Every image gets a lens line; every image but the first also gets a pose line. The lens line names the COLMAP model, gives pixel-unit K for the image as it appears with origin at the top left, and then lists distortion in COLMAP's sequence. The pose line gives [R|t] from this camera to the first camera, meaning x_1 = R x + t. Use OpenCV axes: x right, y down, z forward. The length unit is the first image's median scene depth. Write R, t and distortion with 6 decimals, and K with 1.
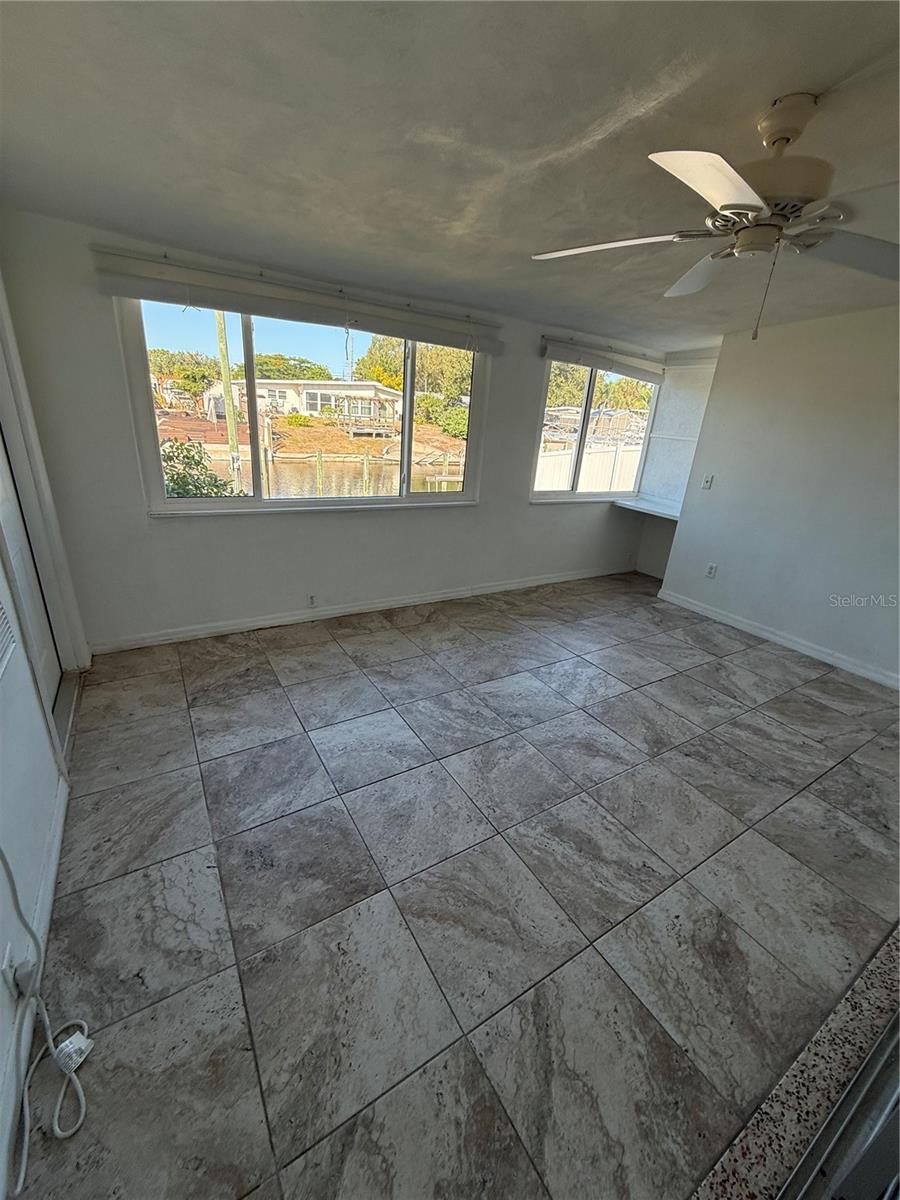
lens RADIAL K [[476.7, 0, 450.0], [0, 476.7, 600.0], [0, 0, 1]] dist [0.000986, 0.000003]
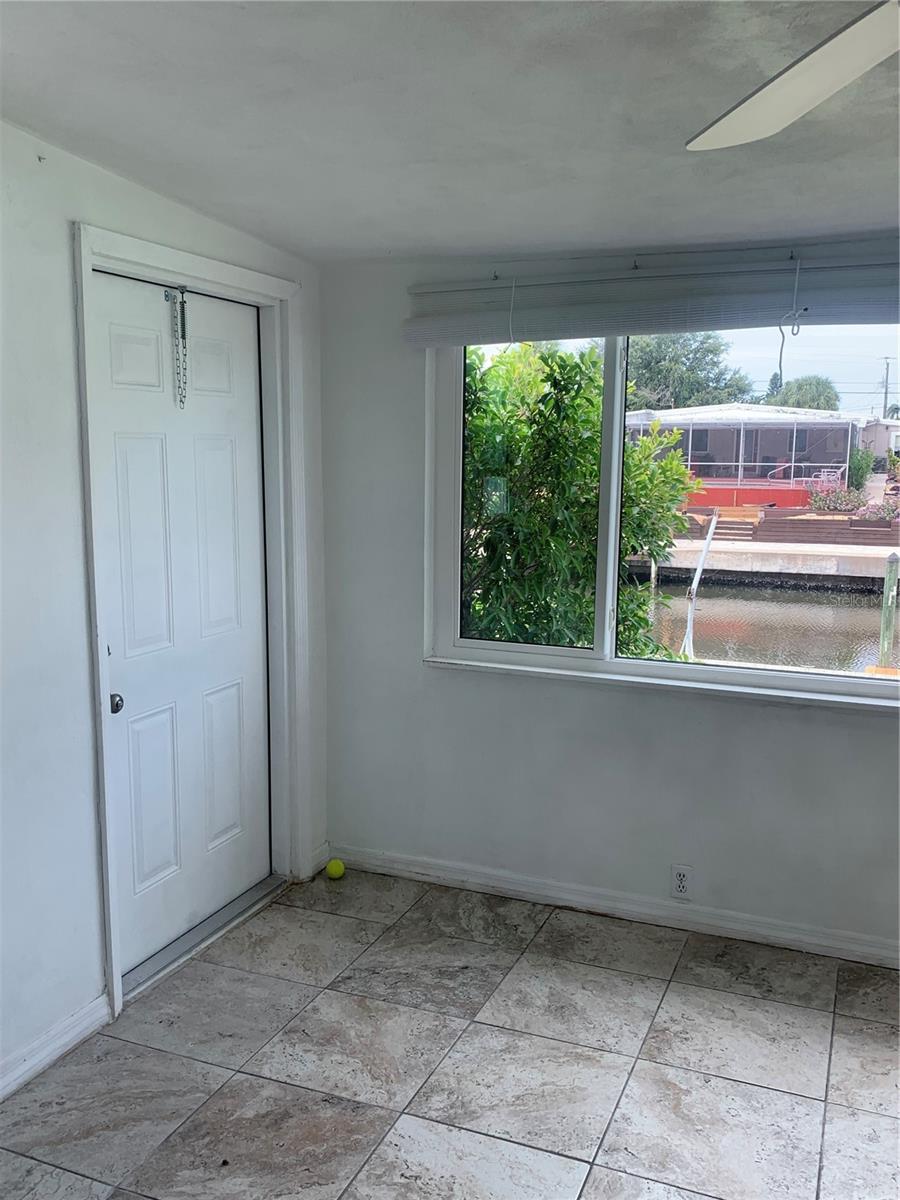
lens RADIAL K [[1065.6, 0, 432.3], [0, 1065.6, 597.1], [0, 0, 1]] dist [0.009657, -0.002997]
pose [[0.569793, 0.046825, -0.820453, 0.511233], [-0.264234, 0.955798, -0.128958, -0.083340], [0.778149, 0.290271, 0.556980, 0.223401]]
